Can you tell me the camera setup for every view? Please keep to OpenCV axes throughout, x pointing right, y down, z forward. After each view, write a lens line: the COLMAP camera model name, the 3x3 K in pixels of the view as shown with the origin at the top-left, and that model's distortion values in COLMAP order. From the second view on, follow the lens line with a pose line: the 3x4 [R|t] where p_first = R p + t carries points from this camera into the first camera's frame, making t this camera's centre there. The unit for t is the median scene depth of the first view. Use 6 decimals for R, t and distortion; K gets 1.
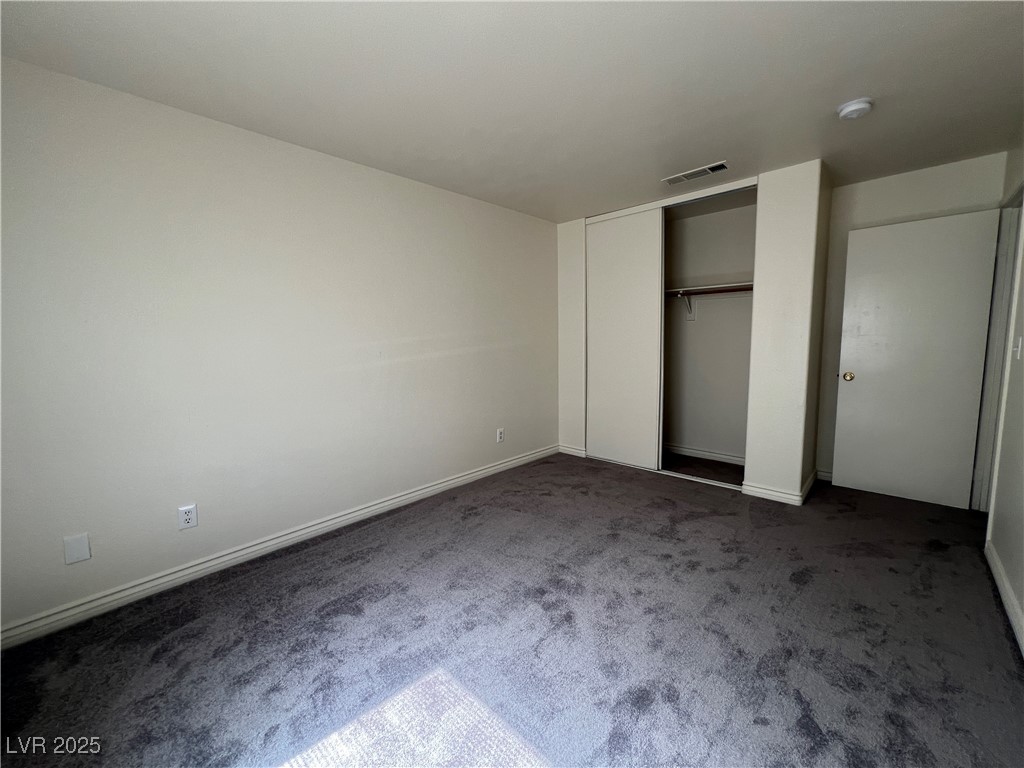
lens RADIAL K [[409.9, 0, 509.6], [0, 409.9, 382.5], [0, 0, 1]] dist [-0.001230, 0.000540]
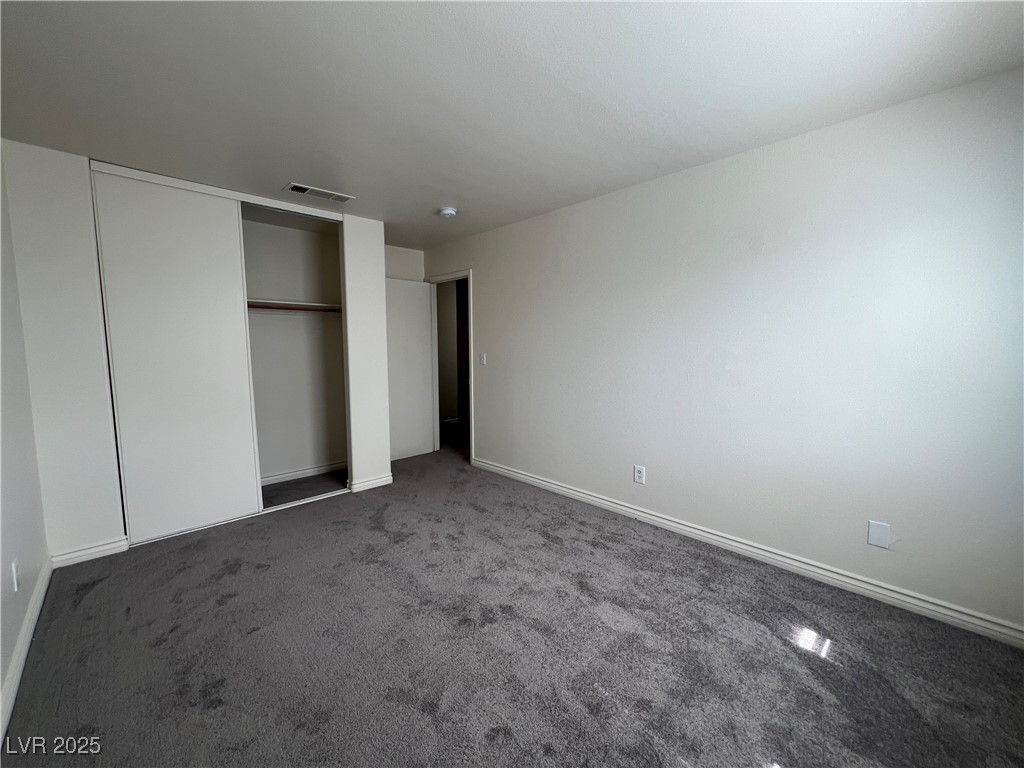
lens RADIAL K [[409.9, 0, 509.6], [0, 409.9, 382.5], [0, 0, 1]] dist [-0.001230, 0.000540]
pose [[0.045681, -0.076066, 0.996056, -0.600084], [0.113594, 0.991025, 0.070472, -0.070115], [-0.992477, 0.109926, 0.053912, 0.571260]]
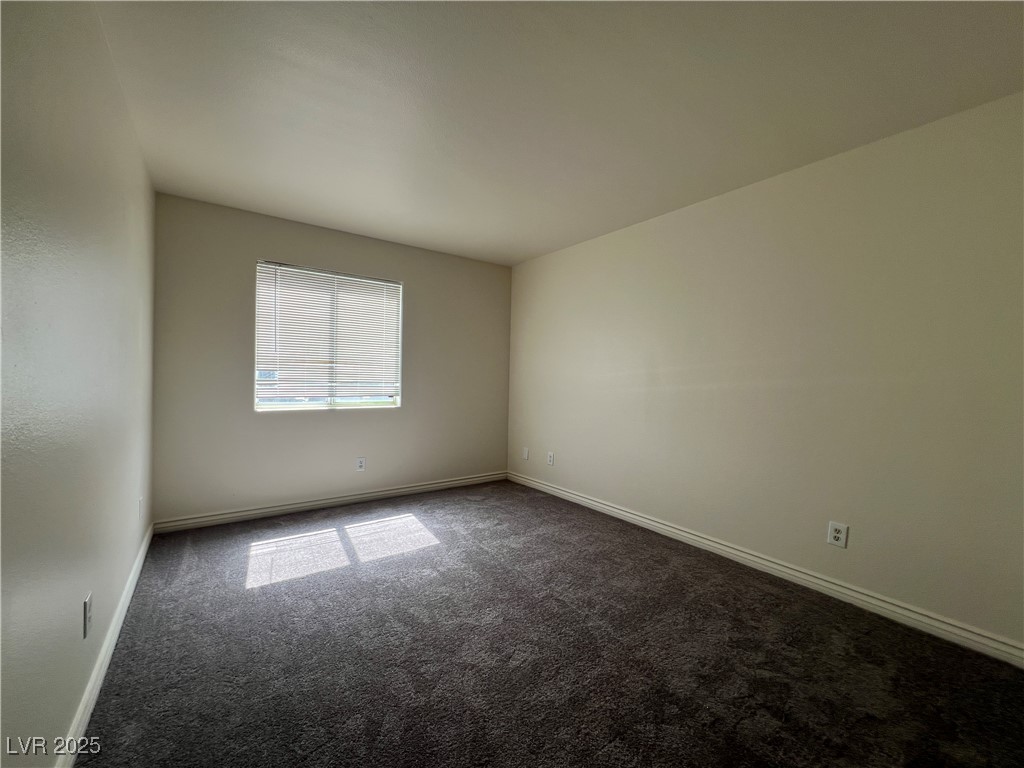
lens RADIAL K [[414.0, 0, 512.0], [0, 414.0, 384.0], [0, 0, 1]] dist [-0.000247, -0.000020]
pose [[-0.181635, 0.033413, -0.982798, 0.873713], [-0.124248, 0.990633, 0.056642, -0.079440], [0.975485, 0.132399, -0.175782, 0.872553]]
